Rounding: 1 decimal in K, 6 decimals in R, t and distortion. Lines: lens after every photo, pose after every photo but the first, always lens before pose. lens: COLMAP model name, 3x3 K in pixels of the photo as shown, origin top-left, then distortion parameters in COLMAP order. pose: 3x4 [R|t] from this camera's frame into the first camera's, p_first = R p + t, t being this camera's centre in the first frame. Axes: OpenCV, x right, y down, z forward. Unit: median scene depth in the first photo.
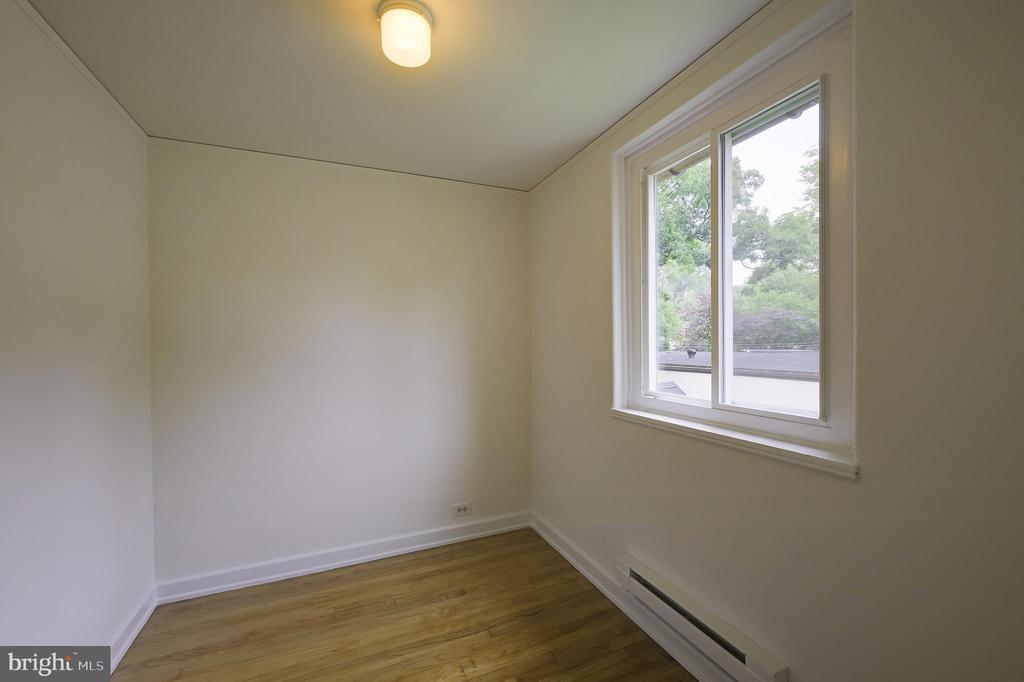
lens RADIAL K [[406.6, 0, 510.2], [0, 406.6, 345.0], [0, 0, 1]] dist [-0.001460, -0.000229]
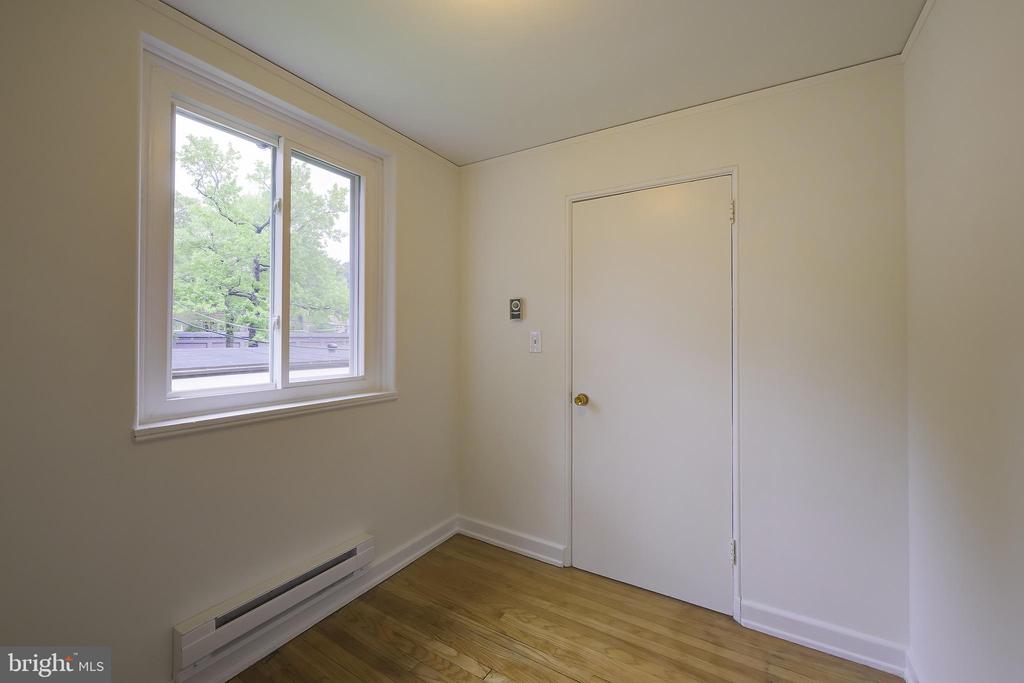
lens RADIAL K [[406.6, 0, 511.7], [0, 406.6, 335.6], [0, 0, 1]] dist [-0.001460, -0.000229]
pose [[-0.568915, 0.012015, 0.822309, -0.757363], [0.012390, 0.999905, -0.006038, 0.026735], [-0.822303, 0.006753, -0.569010, 1.108826]]
